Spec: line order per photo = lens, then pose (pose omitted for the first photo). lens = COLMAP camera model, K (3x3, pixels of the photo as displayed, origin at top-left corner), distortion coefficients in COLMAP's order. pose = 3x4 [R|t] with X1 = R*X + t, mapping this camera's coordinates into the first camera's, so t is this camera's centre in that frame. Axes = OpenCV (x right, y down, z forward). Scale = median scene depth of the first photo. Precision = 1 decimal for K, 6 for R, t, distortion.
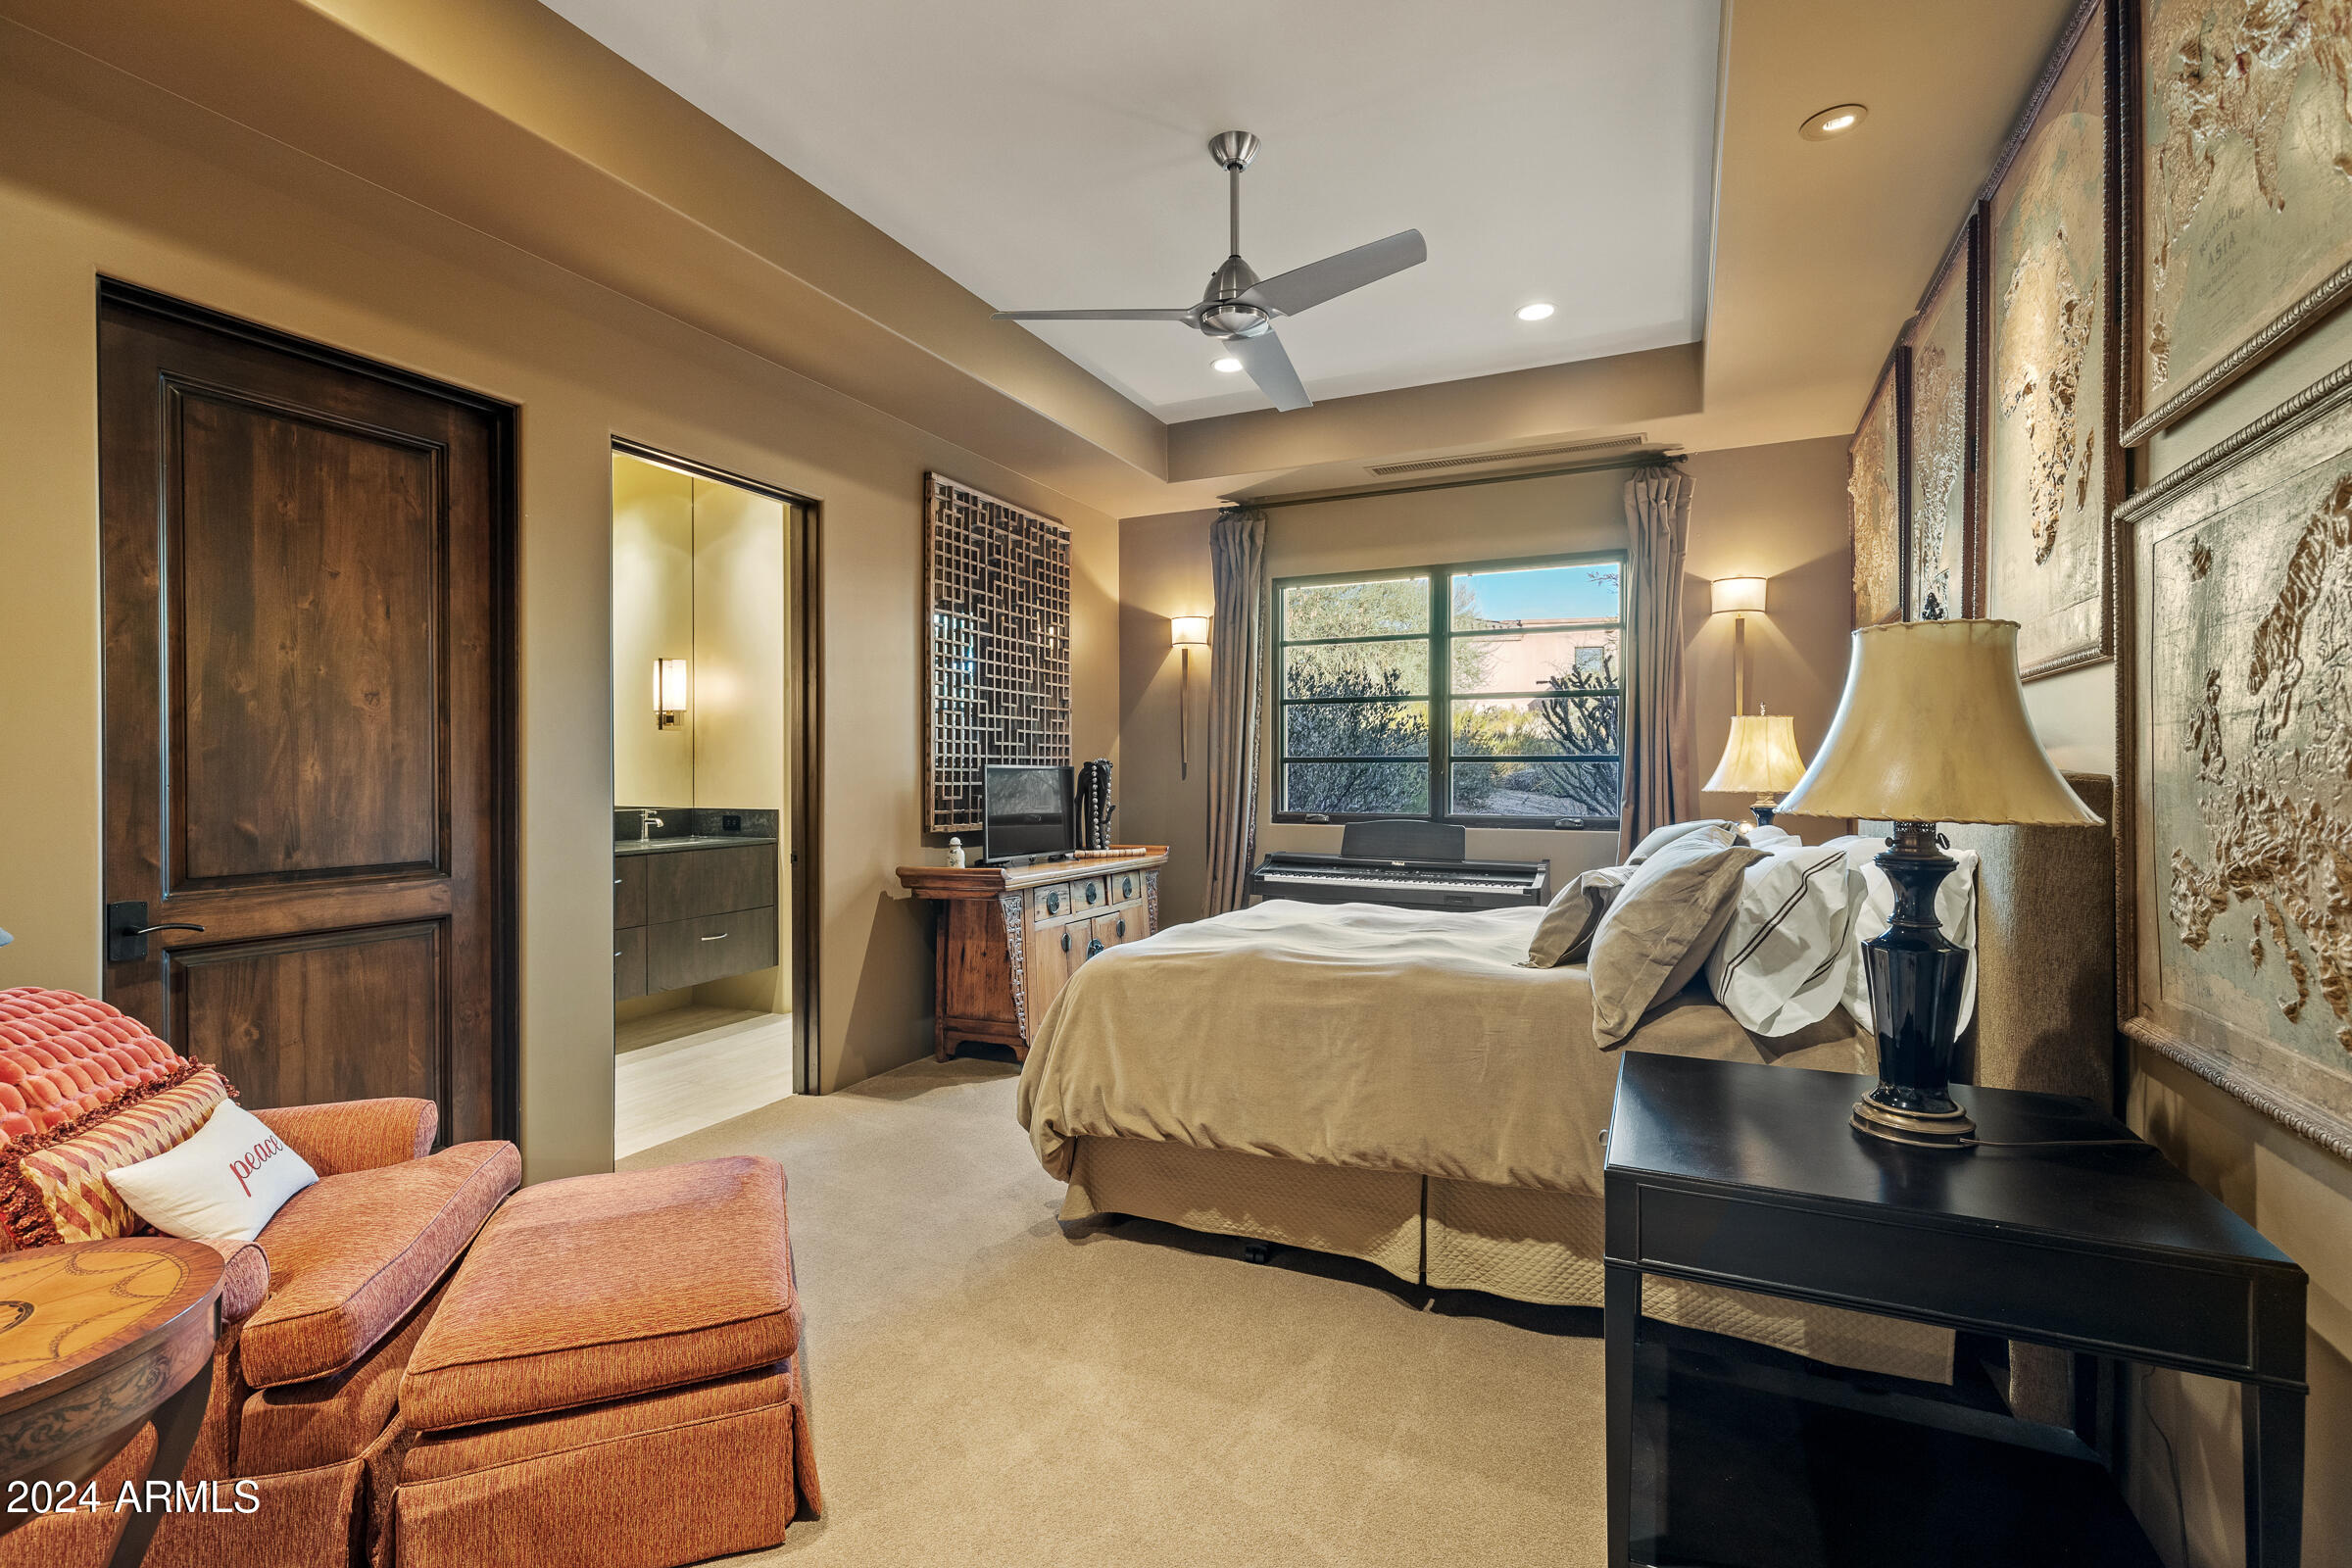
lens RADIAL K [[1060.3, 0, 1185.4], [0, 1060.3, 780.6], [0, 0, 1]] dist [0.001437, 0.000057]
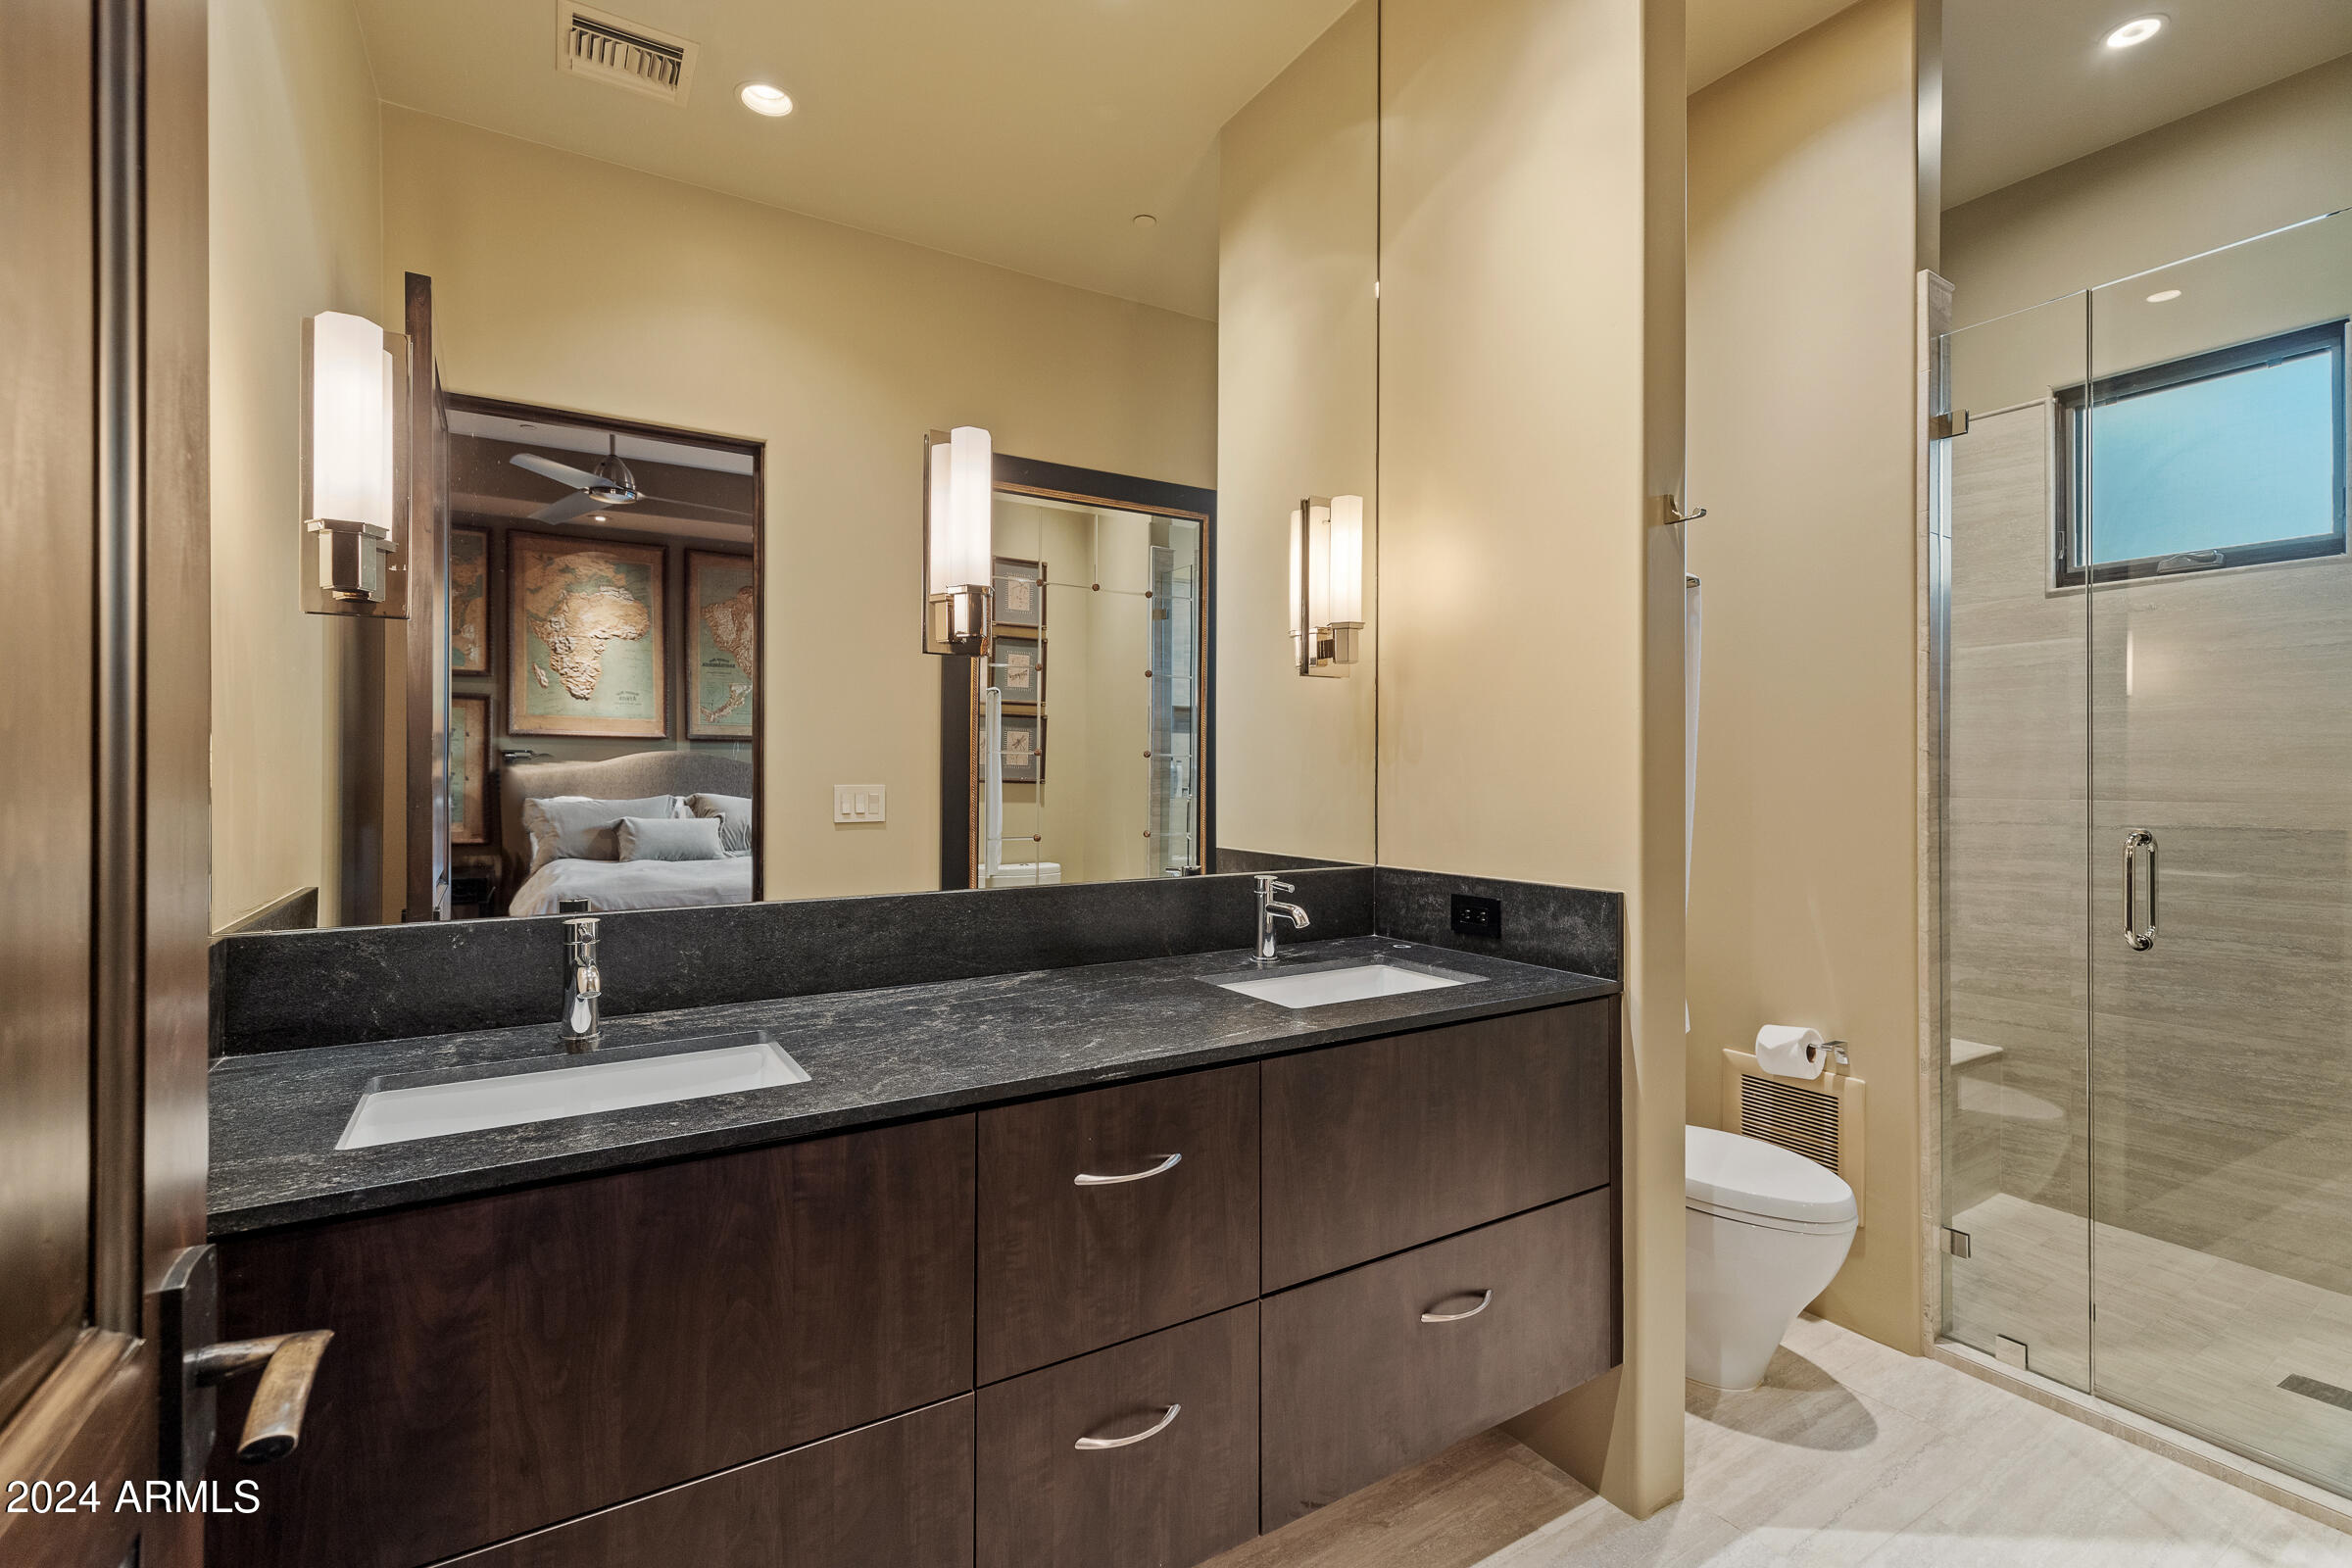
lens RADIAL K [[1060.3, 0, 1181.6], [0, 1060.3, 775.5], [0, 0, 1]] dist [0.001437, 0.000057]
pose [[0.831131, -0.000168, -0.556076, -0.310055], [-0.000062, 1.000000, -0.000395, -0.009292], [0.556076, 0.000363, 0.831131, 0.639833]]
